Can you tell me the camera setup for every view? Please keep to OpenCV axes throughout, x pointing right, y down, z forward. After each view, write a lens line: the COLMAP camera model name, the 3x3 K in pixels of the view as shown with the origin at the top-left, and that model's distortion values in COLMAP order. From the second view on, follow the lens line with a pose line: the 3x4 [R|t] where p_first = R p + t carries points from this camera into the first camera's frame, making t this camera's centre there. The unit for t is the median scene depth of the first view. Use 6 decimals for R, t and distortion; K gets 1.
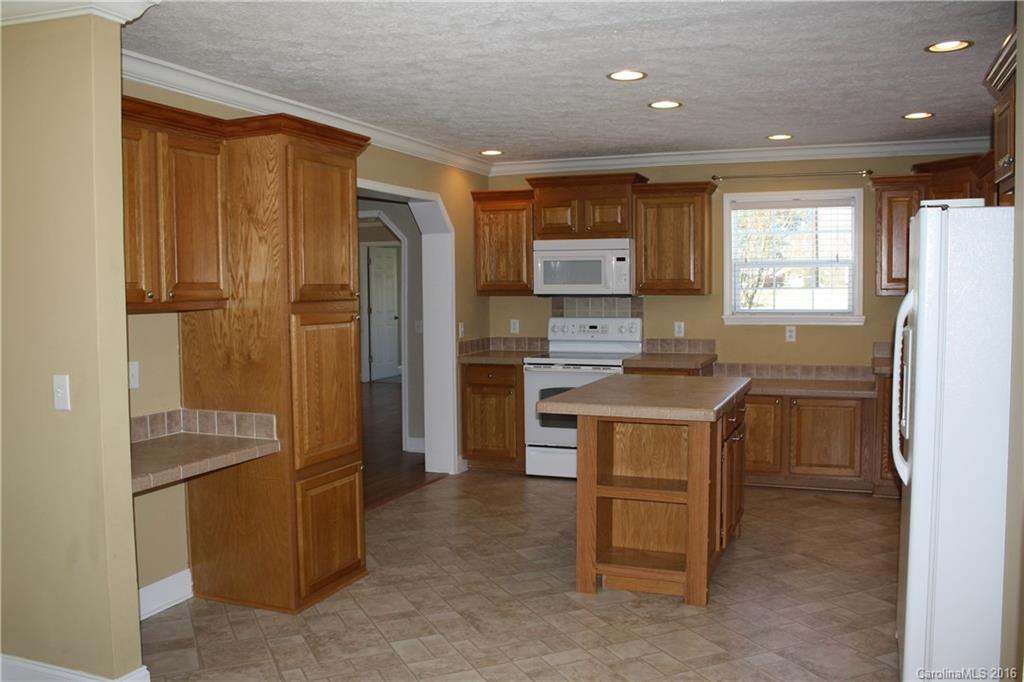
lens RADIAL K [[858.0, 0, 513.6], [0, 858.0, 344.0], [0, 0, 1]] dist [-0.106238, 0.024894]
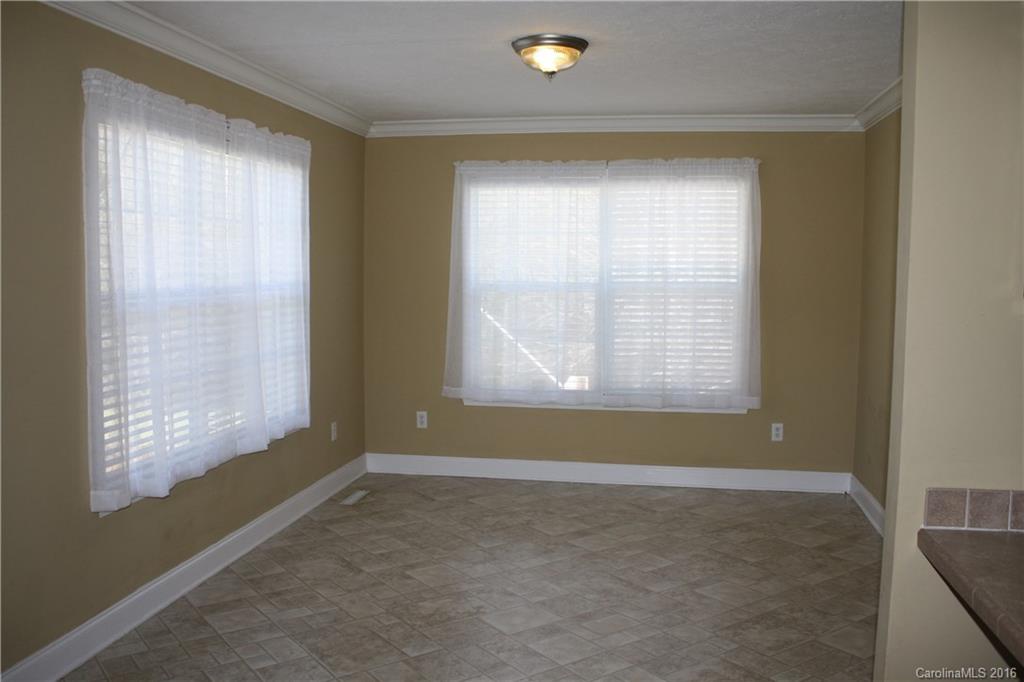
lens RADIAL K [[858.0, 0, 510.5], [0, 858.0, 341.6], [0, 0, 1]] dist [-0.106238, 0.024894]
pose [[-0.978826, 0.016037, -0.204063, 0.312802], [-0.015318, 0.988391, 0.151155, -0.136842], [0.204118, 0.151080, -0.967218, 1.951010]]
